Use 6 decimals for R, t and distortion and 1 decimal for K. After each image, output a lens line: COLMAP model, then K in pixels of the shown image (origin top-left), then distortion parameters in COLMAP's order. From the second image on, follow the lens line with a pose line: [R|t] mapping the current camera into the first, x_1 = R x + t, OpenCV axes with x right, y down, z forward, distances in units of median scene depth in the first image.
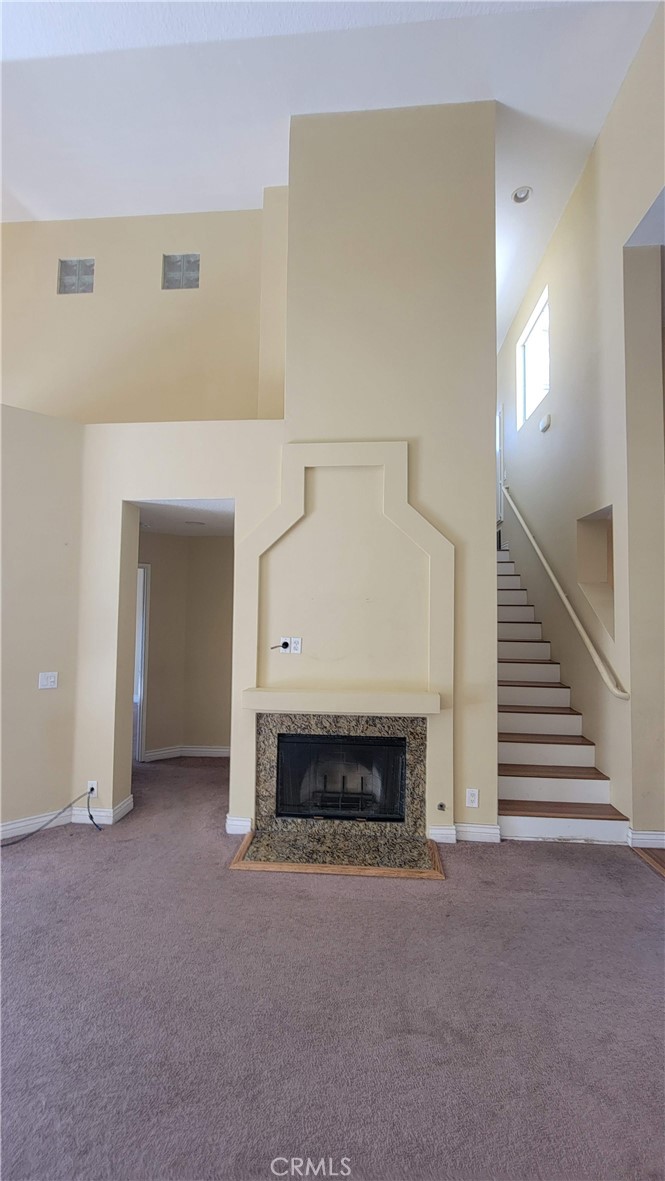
lens RADIAL K [[485.2, 0, 340.3], [0, 485.2, 589.4], [0, 0, 1]] dist [-0.004214, 0.000972]
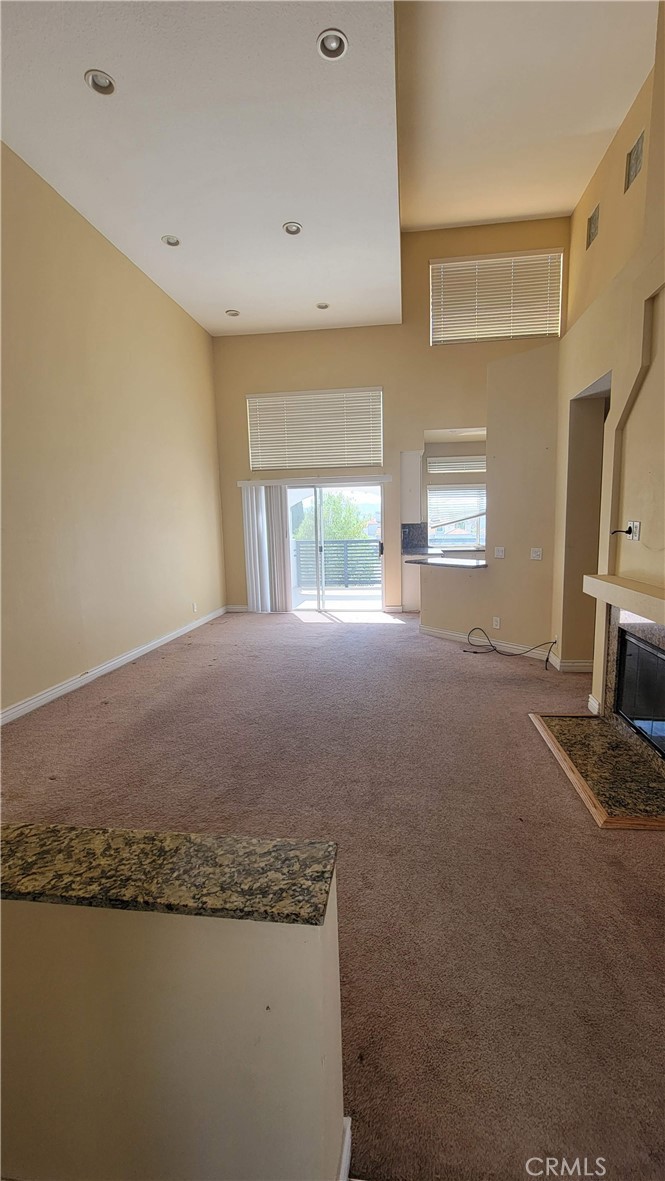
lens RADIAL K [[485.2, 0, 342.2], [0, 485.2, 588.1], [0, 0, 1]] dist [-0.004214, 0.000972]
pose [[-0.060121, 0.131193, -0.989532, 0.807871], [0.076218, 0.989035, 0.126496, 0.069504], [0.995277, -0.067815, -0.069461, 0.555465]]
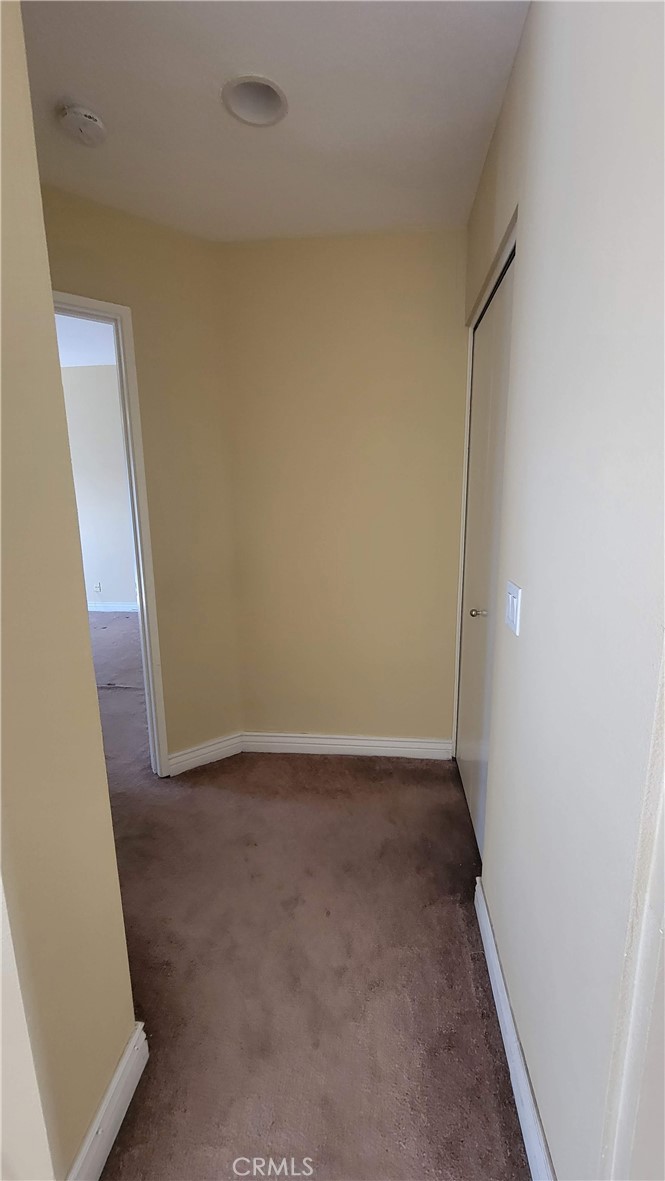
lens RADIAL K [[485.2, 0, 332.8], [0, 485.2, 591.8], [0, 0, 1]] dist [-0.004214, 0.000972]
pose [[0.999314, -0.009700, -0.035734, -0.333909], [0.018054, 0.970224, 0.241536, 0.113089], [0.032327, -0.242016, 0.969734, 0.871613]]
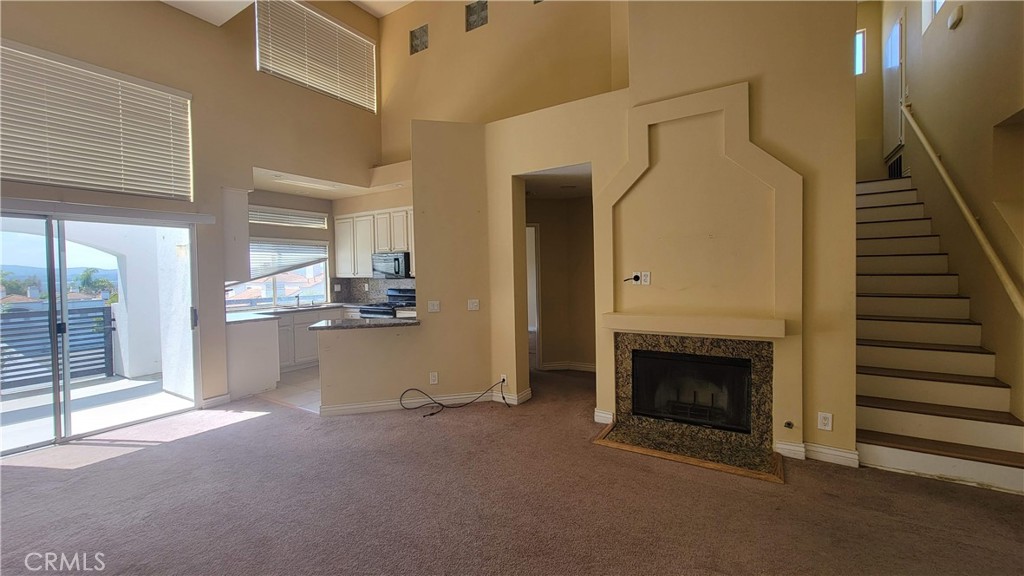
lens RADIAL K [[419.6, 0, 506.9], [0, 419.6, 281.3], [0, 0, 1]] dist [-0.002540, 0.001223]
pose [[0.879160, -0.016045, -0.476257, 0.103828], [0.054109, 0.996330, 0.066318, 0.036598], [0.473446, -0.084073, 0.876802, -0.075899]]
